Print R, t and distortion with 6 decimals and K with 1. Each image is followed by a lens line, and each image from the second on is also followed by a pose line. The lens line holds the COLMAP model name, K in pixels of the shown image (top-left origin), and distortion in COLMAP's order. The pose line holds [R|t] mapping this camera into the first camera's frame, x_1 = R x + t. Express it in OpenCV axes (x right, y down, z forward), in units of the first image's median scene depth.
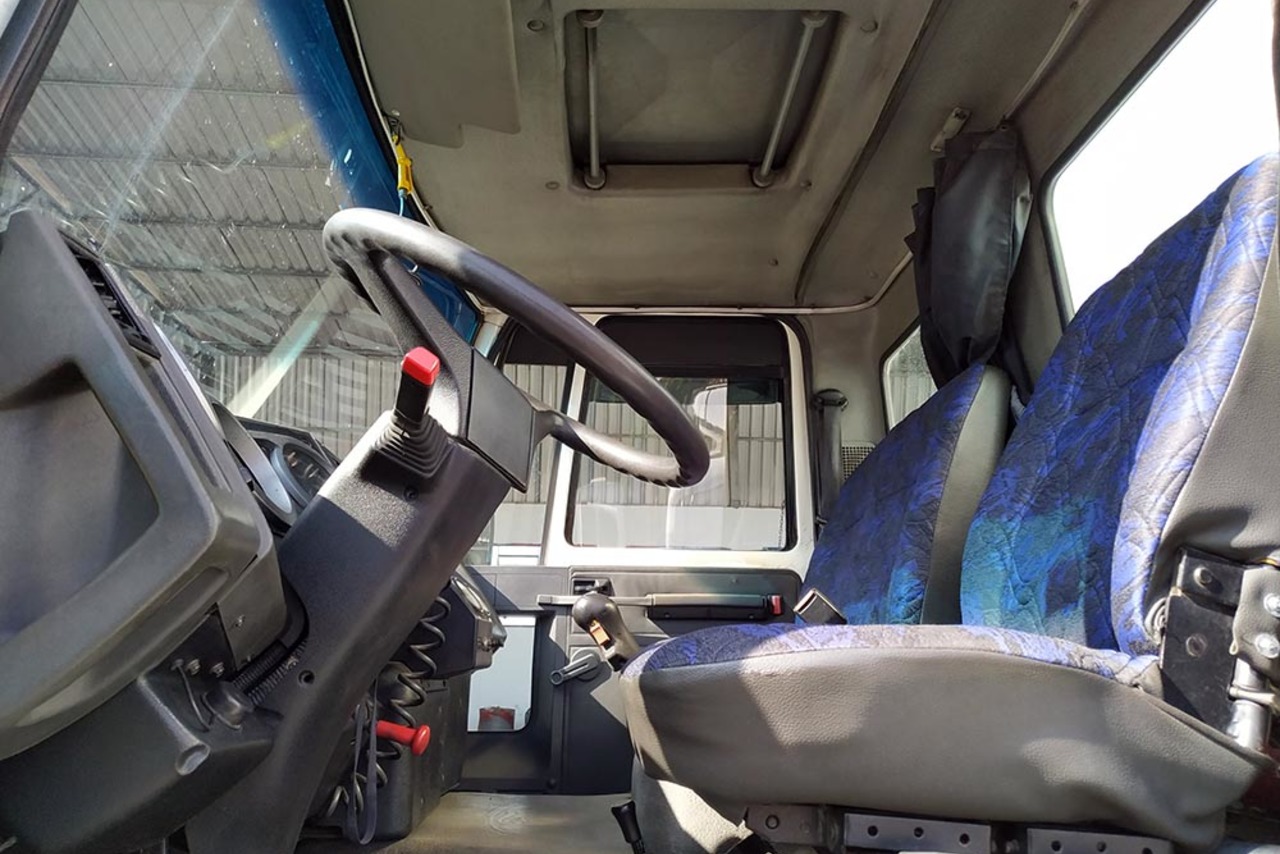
lens RADIAL K [[909.5, 0, 647.3], [0, 909.5, 426.9], [0, 0, 1]] dist [0.060231, -0.104139]
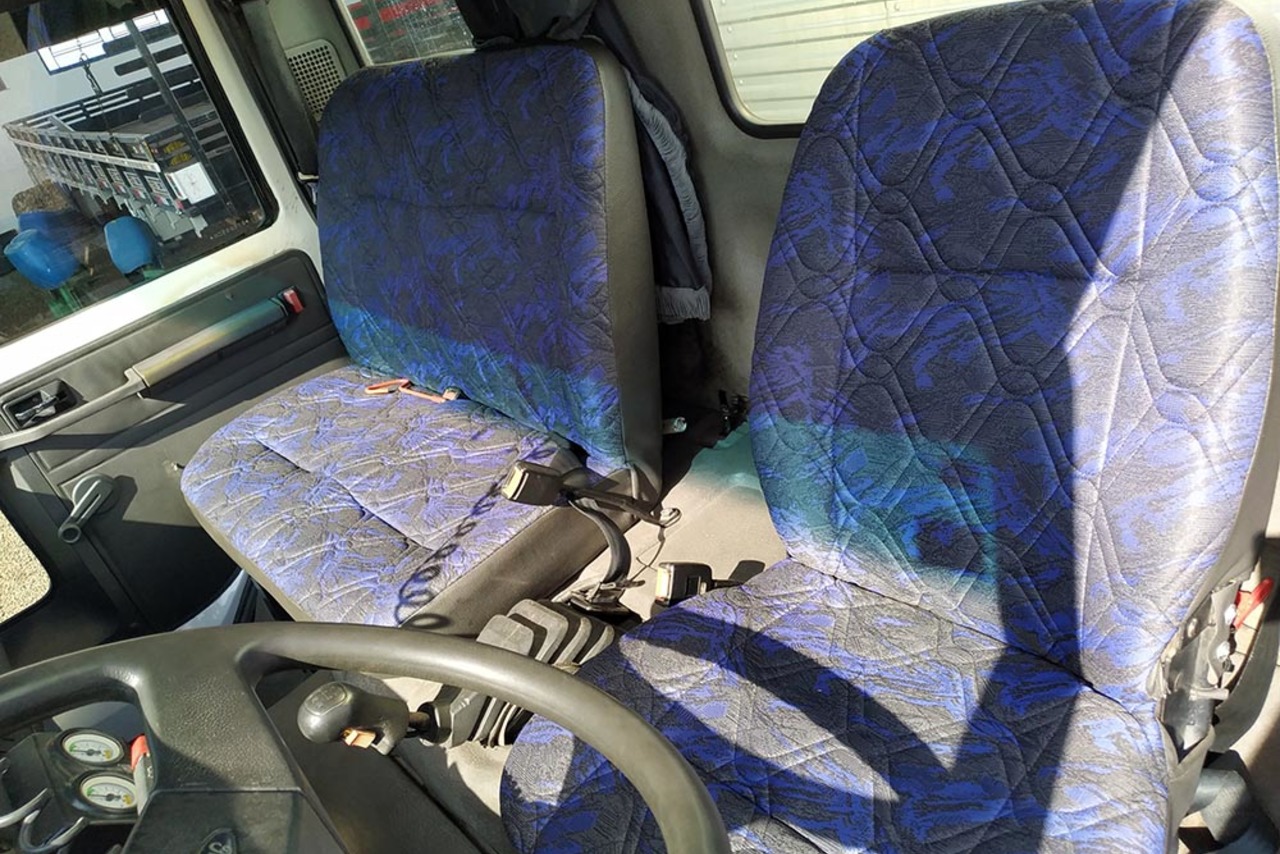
lens RADIAL K [[909.5, 0, 647.3], [0, 909.5, 426.9], [0, 0, 1]] dist [0.060231, -0.104139]
pose [[0.732869, -0.509616, 0.450771, -0.070276], [0.099883, 0.735948, 0.669630, -0.338196], [-0.672998, -0.445726, 0.590256, 0.437029]]
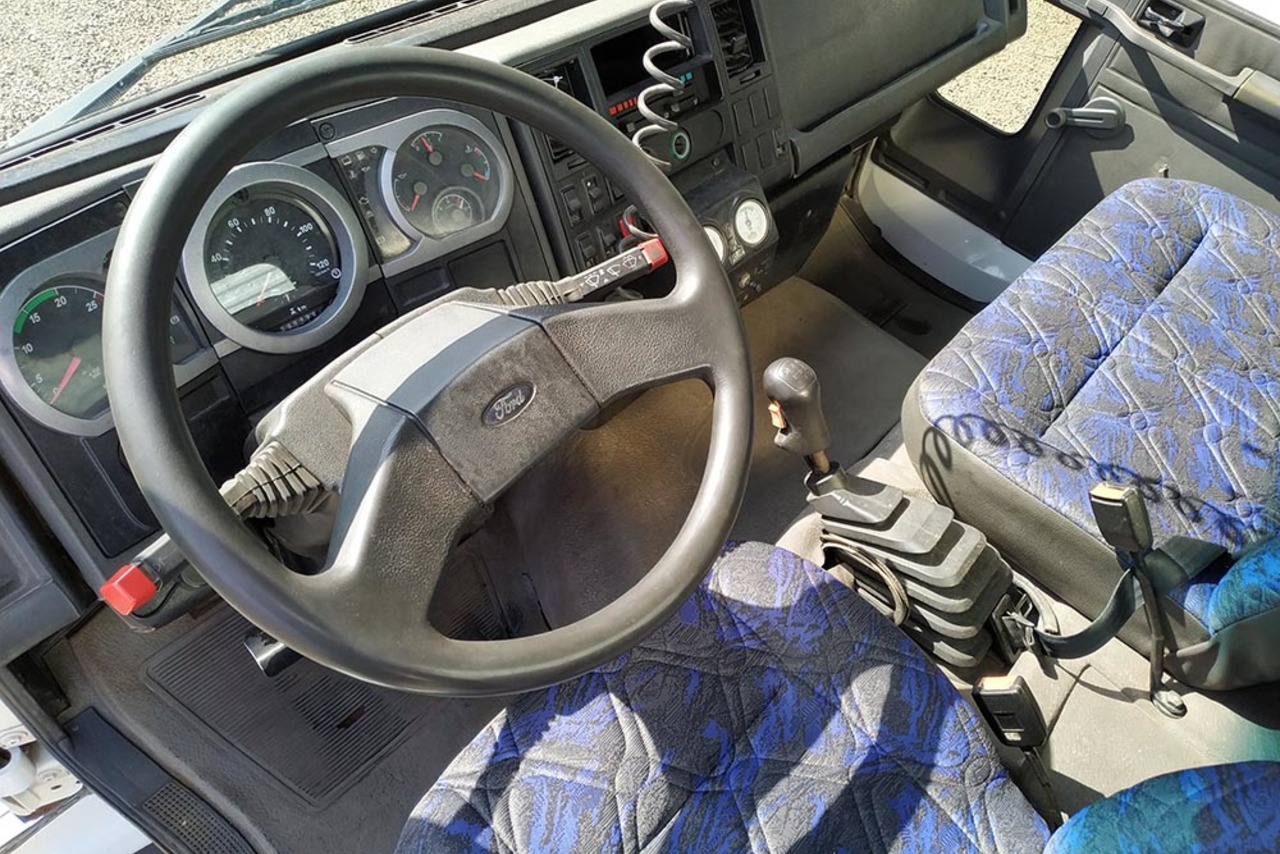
lens RADIAL K [[909.5, 0, 647.3], [0, 909.5, 426.9], [0, 0, 1]] dist [0.060231, -0.104139]
pose [[0.718672, 0.603780, -0.344905, 0.106018], [0.010161, 0.486846, 0.873429, -0.383929], [0.695275, -0.631214, 0.343748, 0.515153]]
